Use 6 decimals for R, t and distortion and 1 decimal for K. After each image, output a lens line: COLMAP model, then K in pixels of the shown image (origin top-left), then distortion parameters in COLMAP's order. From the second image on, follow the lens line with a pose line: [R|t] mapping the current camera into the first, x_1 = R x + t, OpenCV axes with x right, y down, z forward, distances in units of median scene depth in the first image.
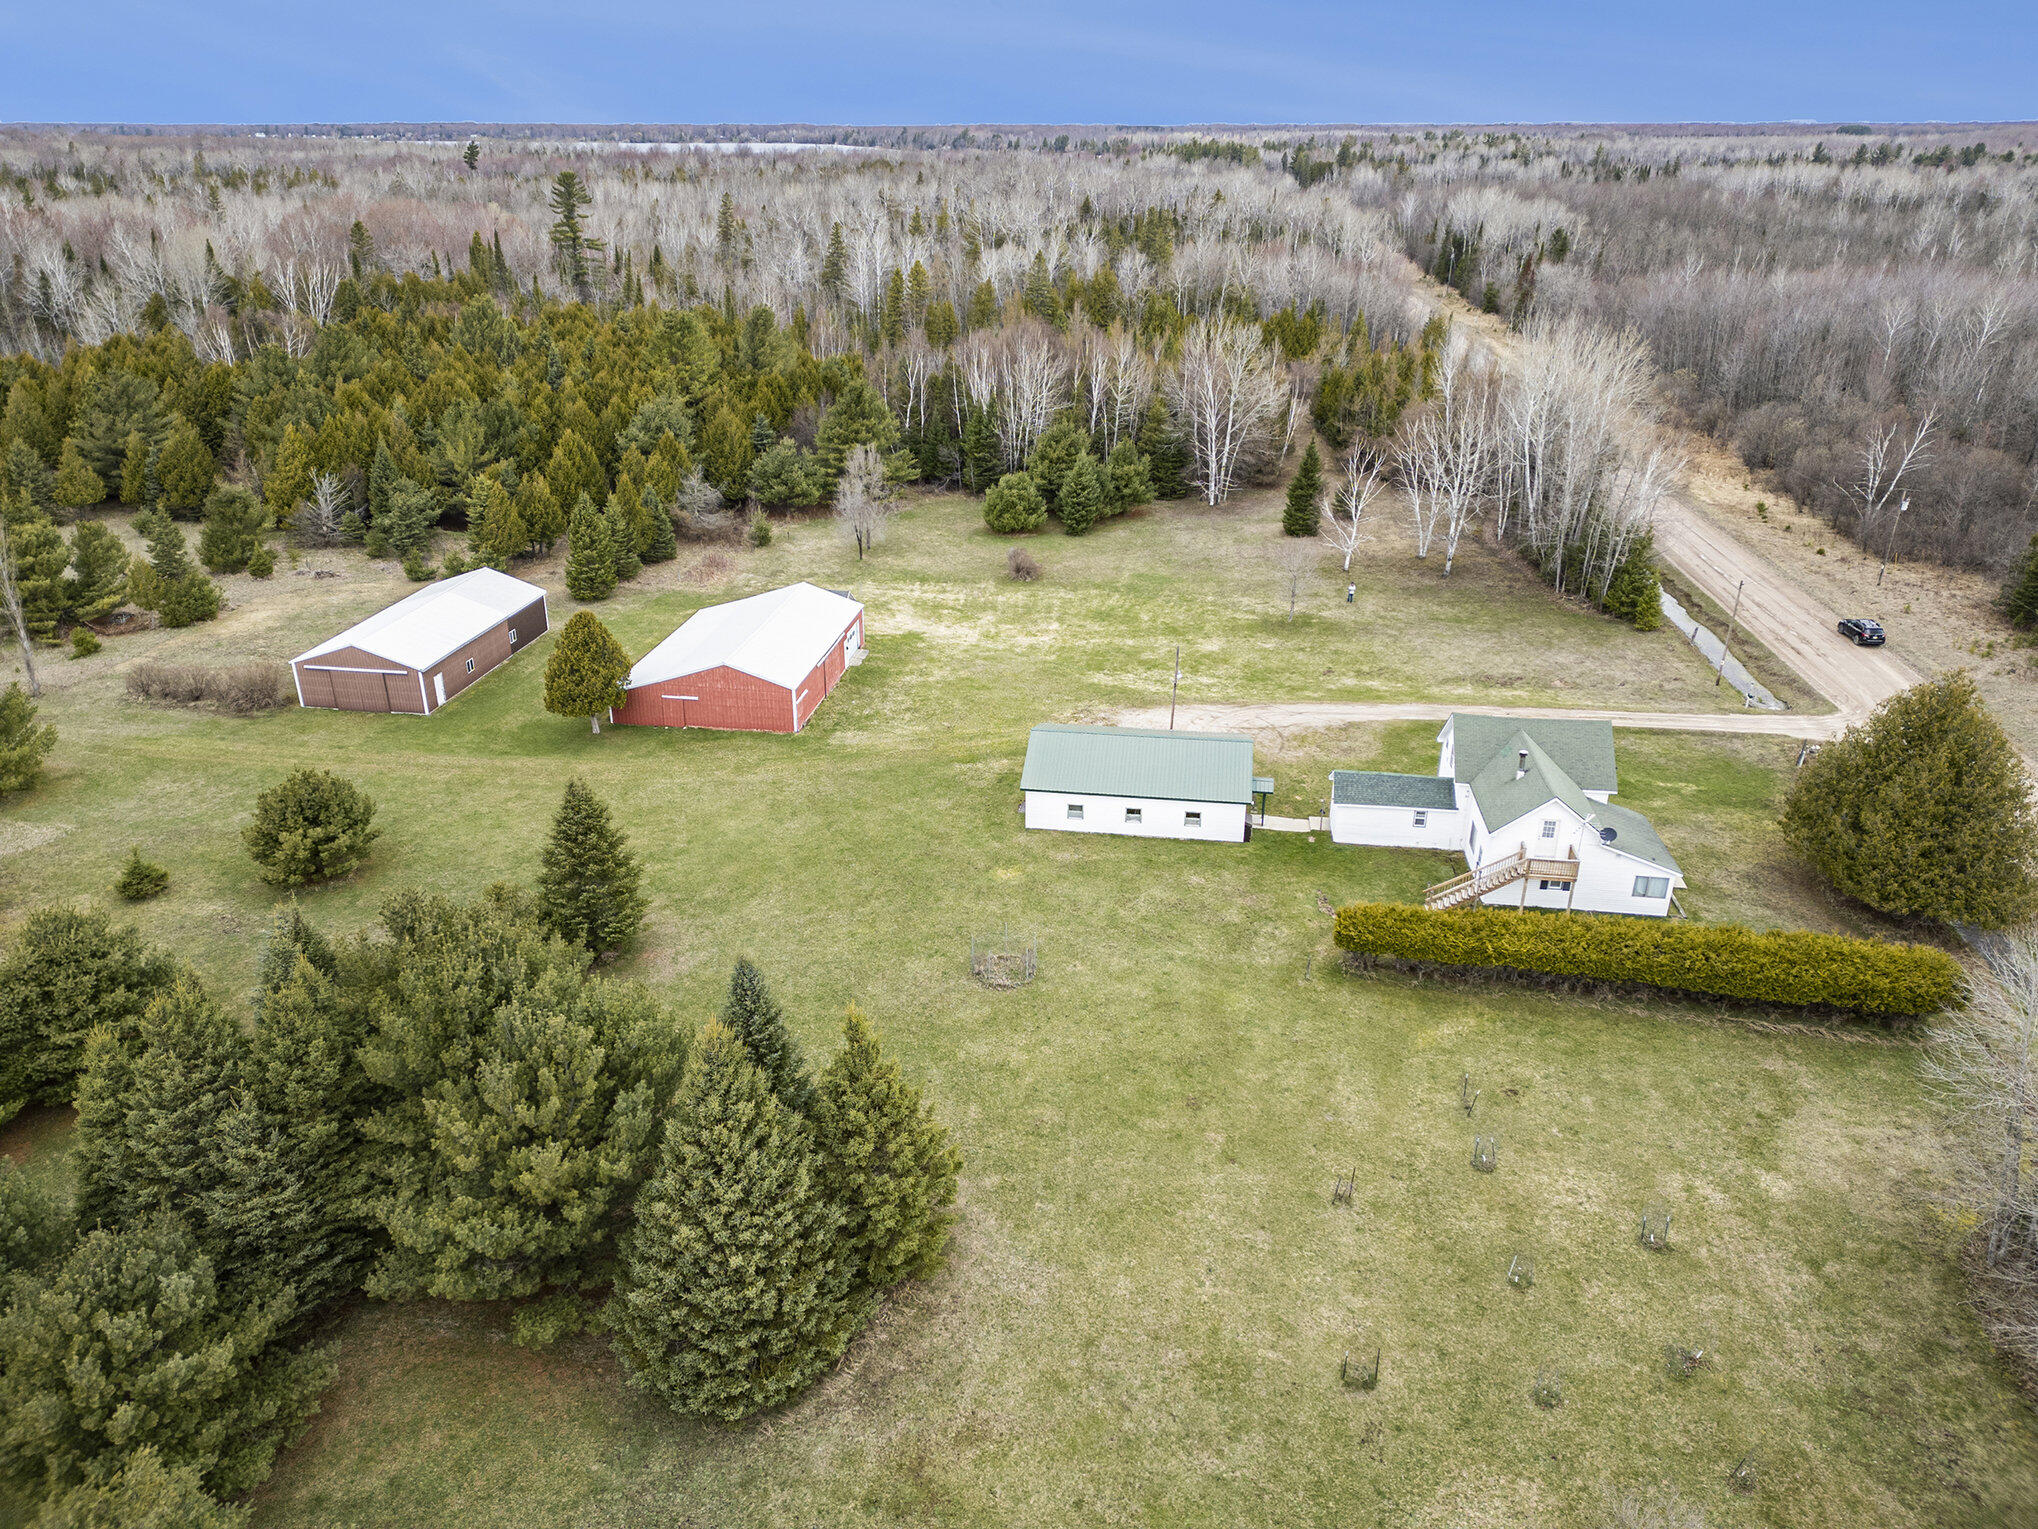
lens RADIAL K [[1413.4, 0, 1019.0], [0, 1413.4, 764.5], [0, 0, 1]] dist [0.090644, -0.096851]
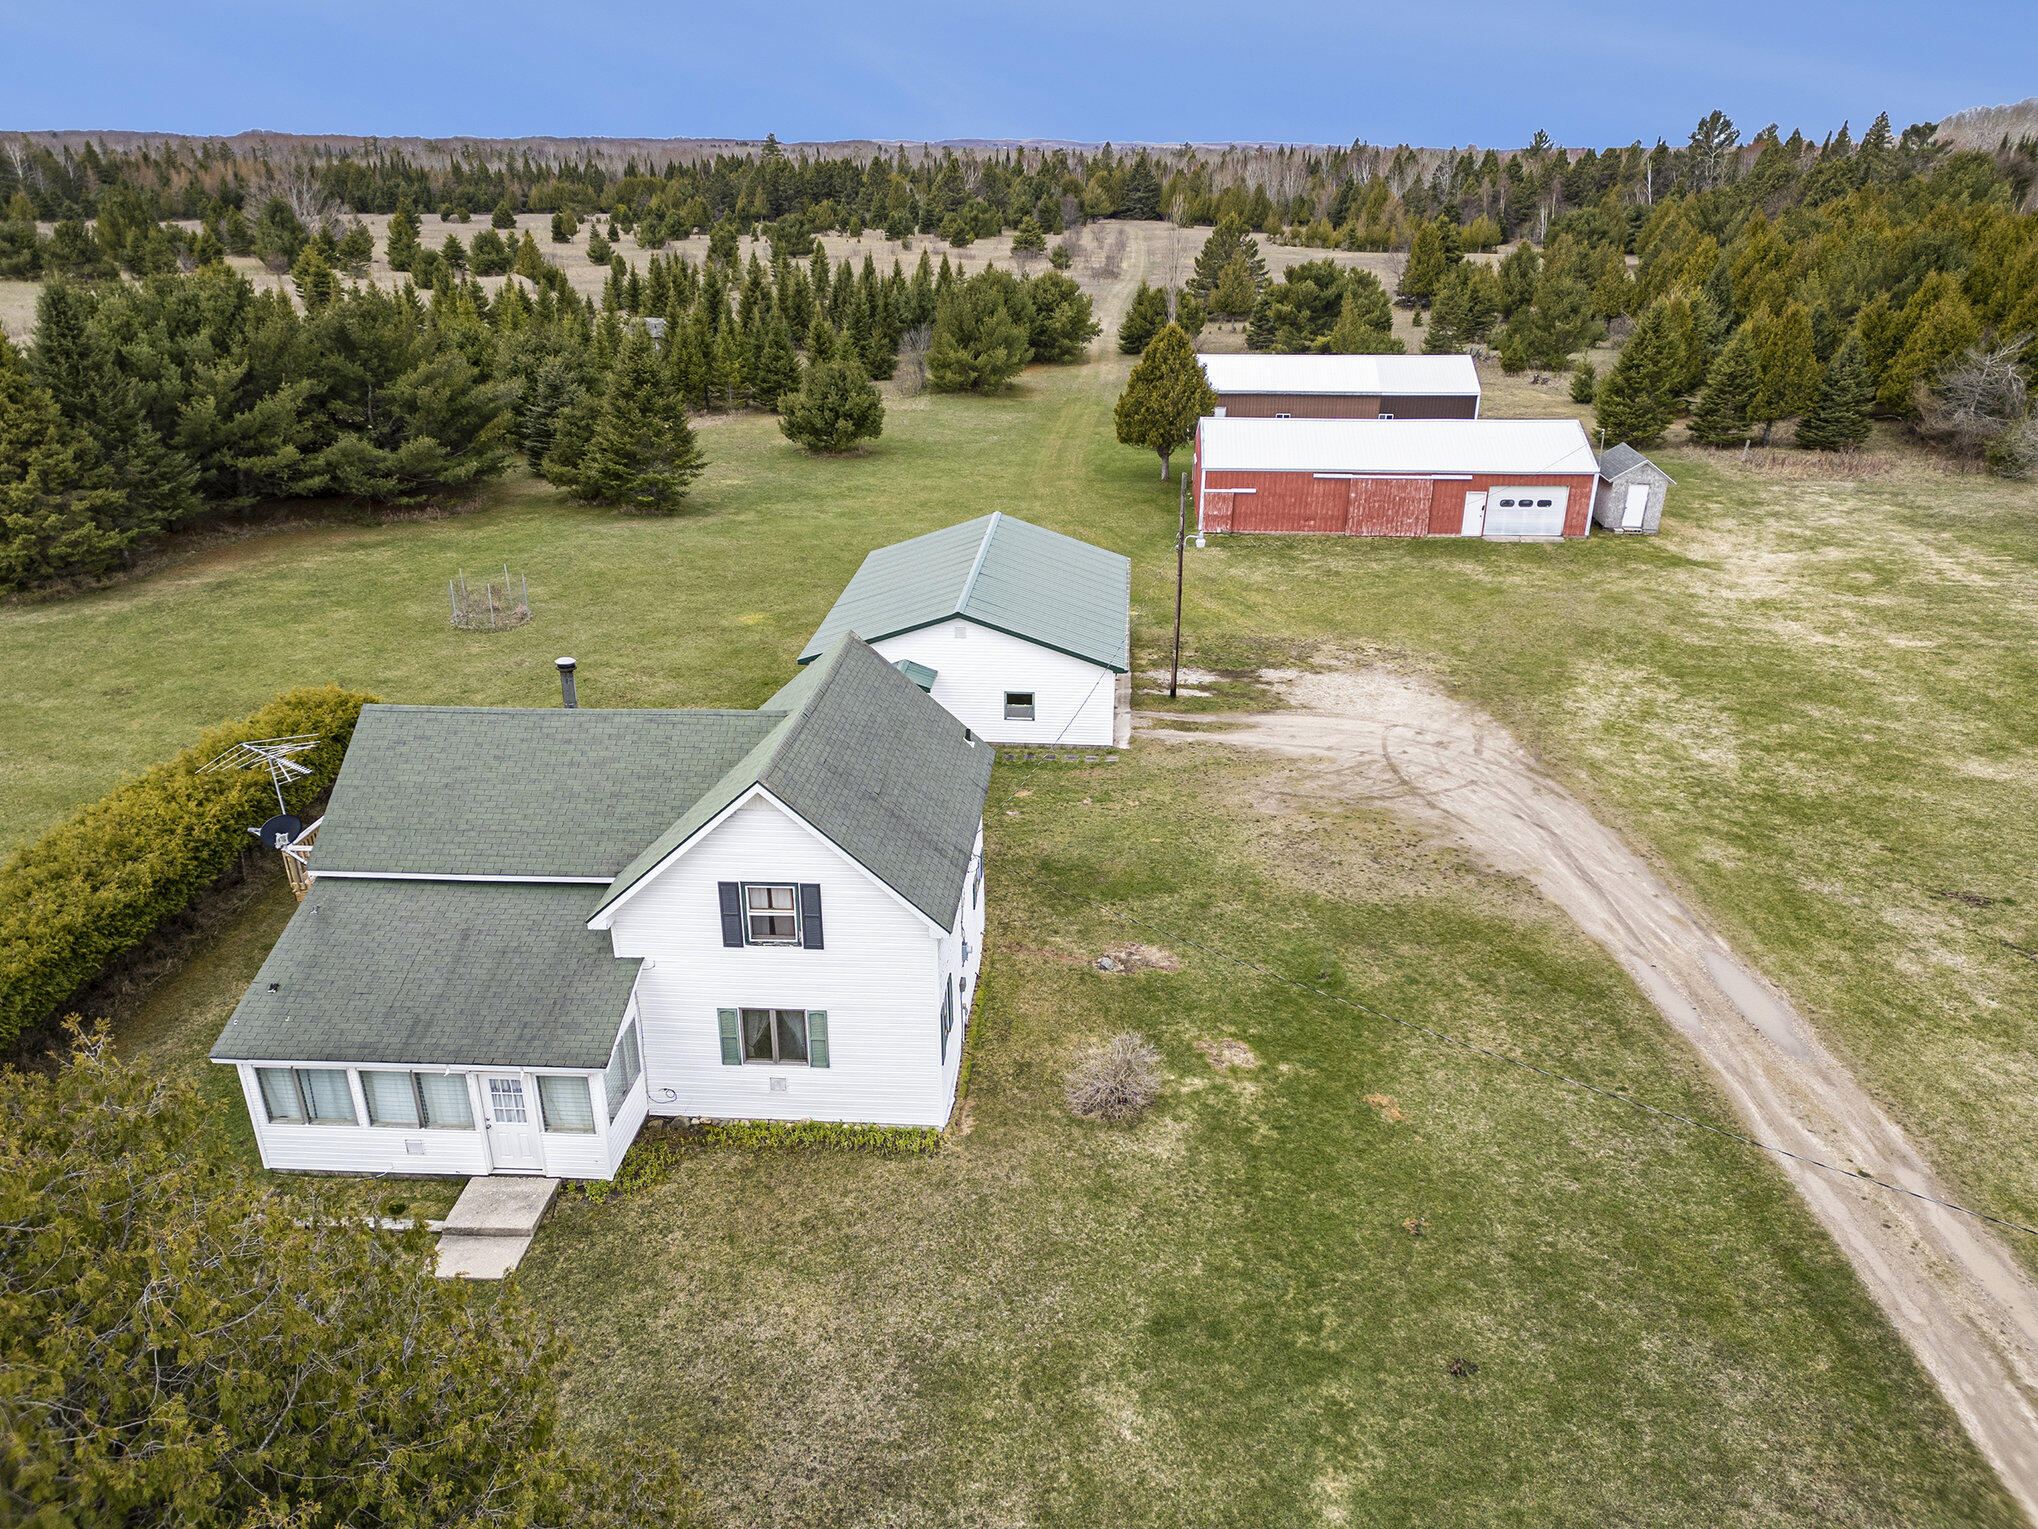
lens RADIAL K [[1413.4, 0, 1019.0], [0, 1413.4, 764.5], [0, 0, 1]] dist [0.090644, -0.096851]
pose [[0.048970, 0.386453, -0.921008, 0.510548], [-0.404662, 0.850721, 0.335445, -0.116230], [0.913154, 0.356270, 0.198042, 0.731198]]
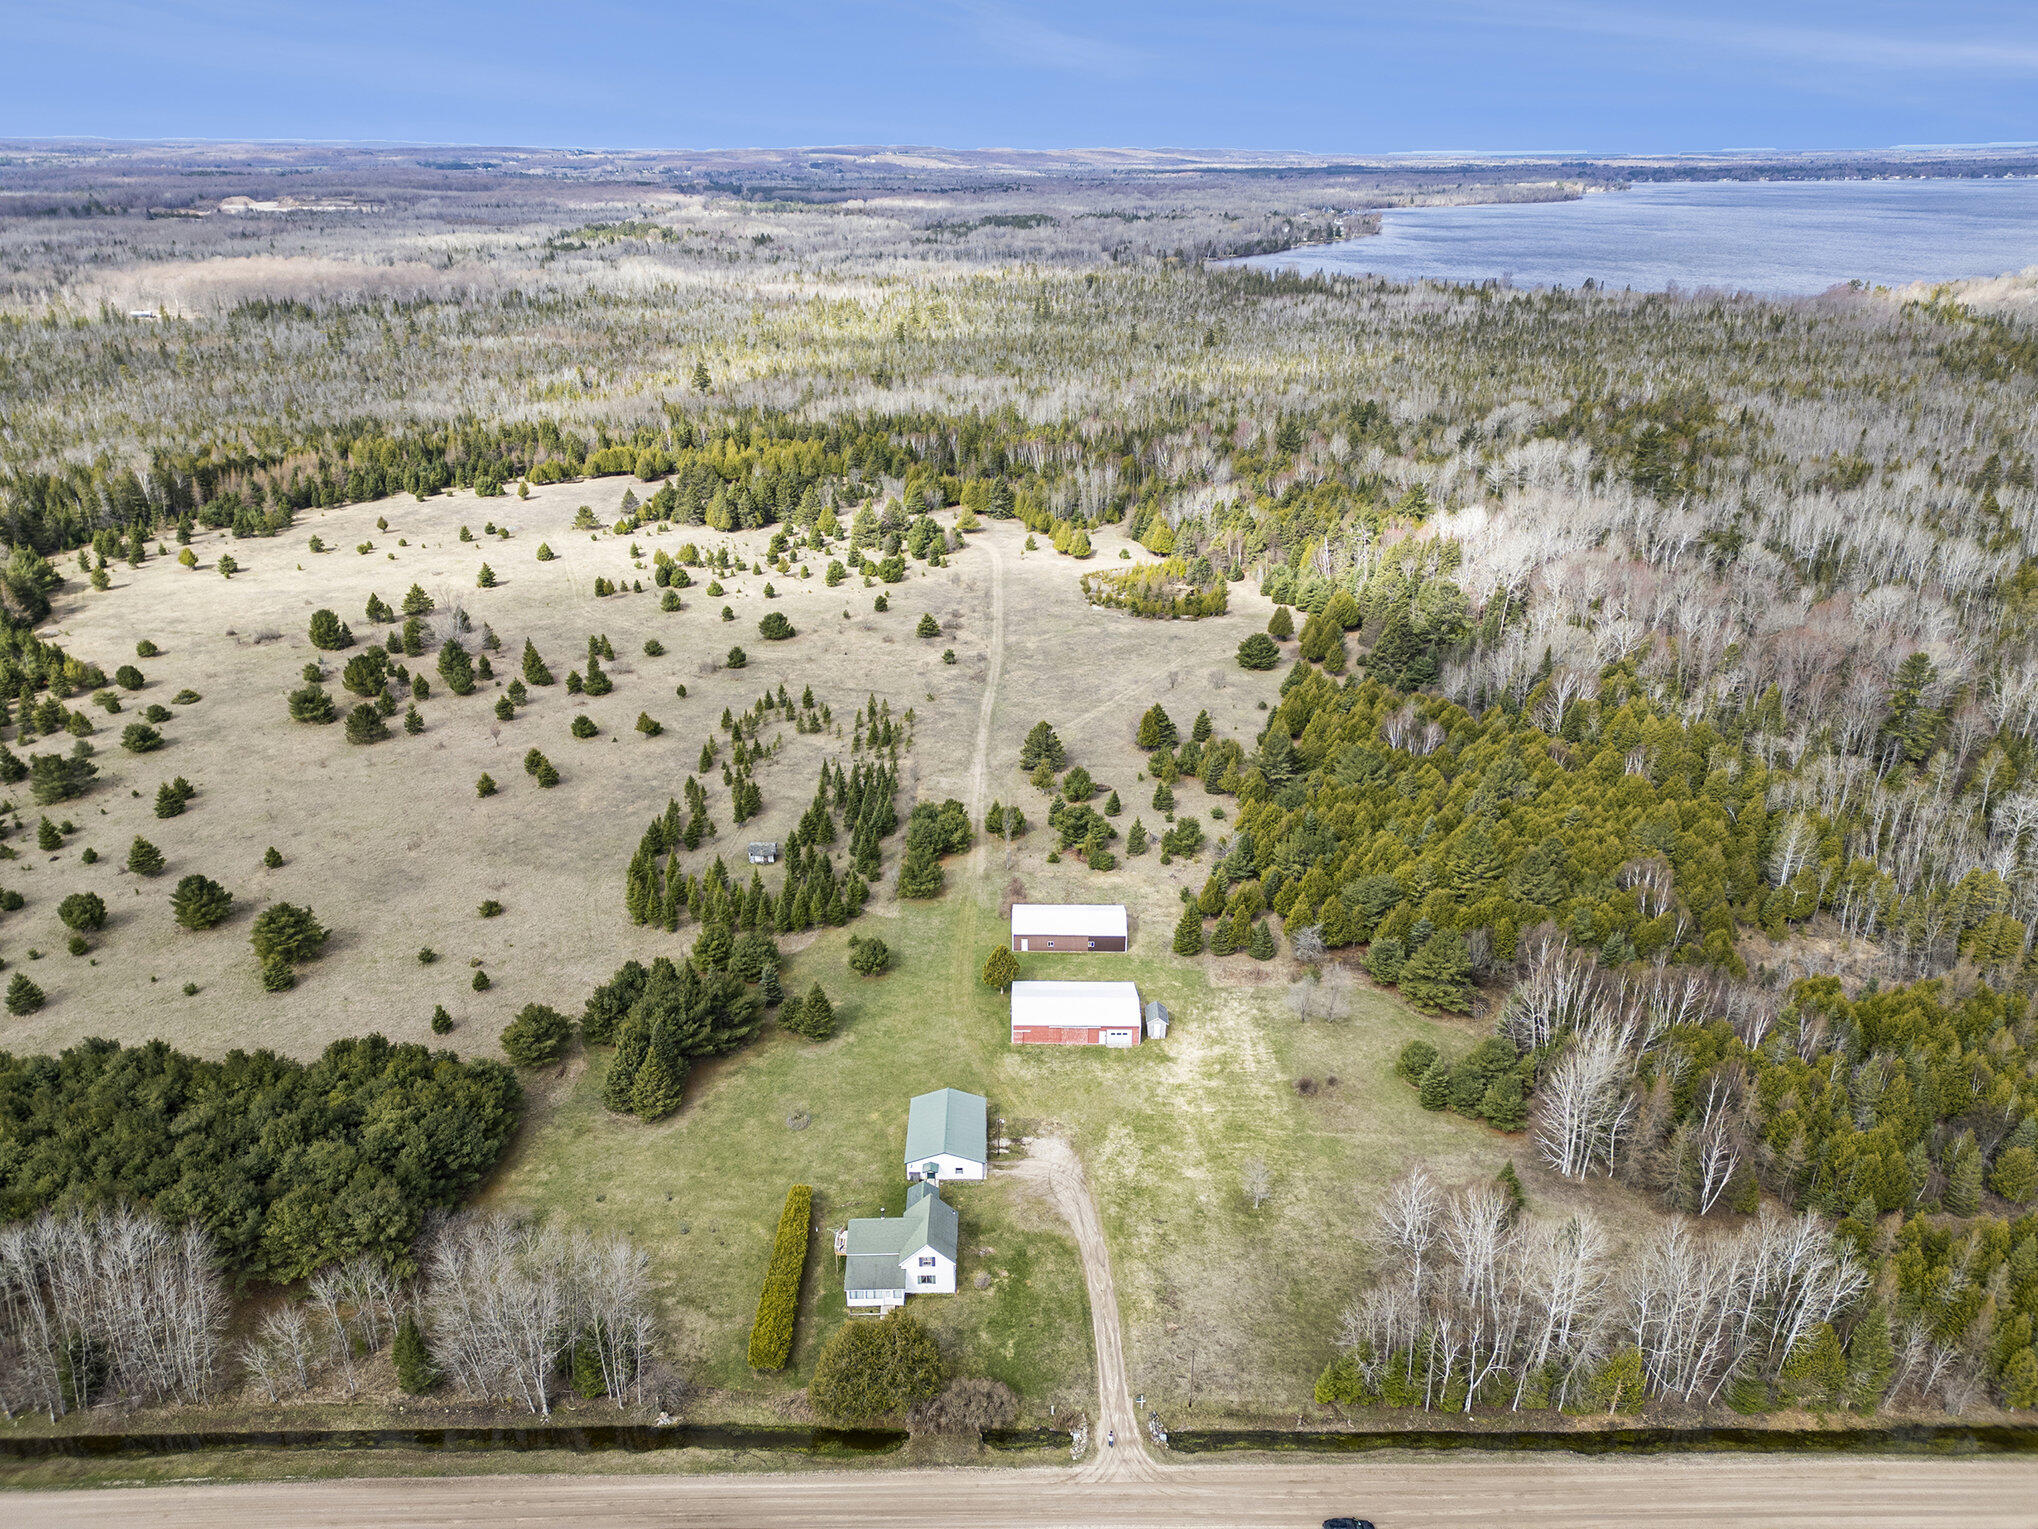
lens RADIAL K [[1433.5, 0, 1009.1], [0, 1433.5, 733.7], [0, 0, 1]] dist [0.114647, -0.109052]
pose [[0.127592, 0.369602, -0.920388, 1.513136], [-0.398337, 0.868939, 0.293721, -0.964268], [0.908321, 0.329148, 0.258096, 0.250692]]
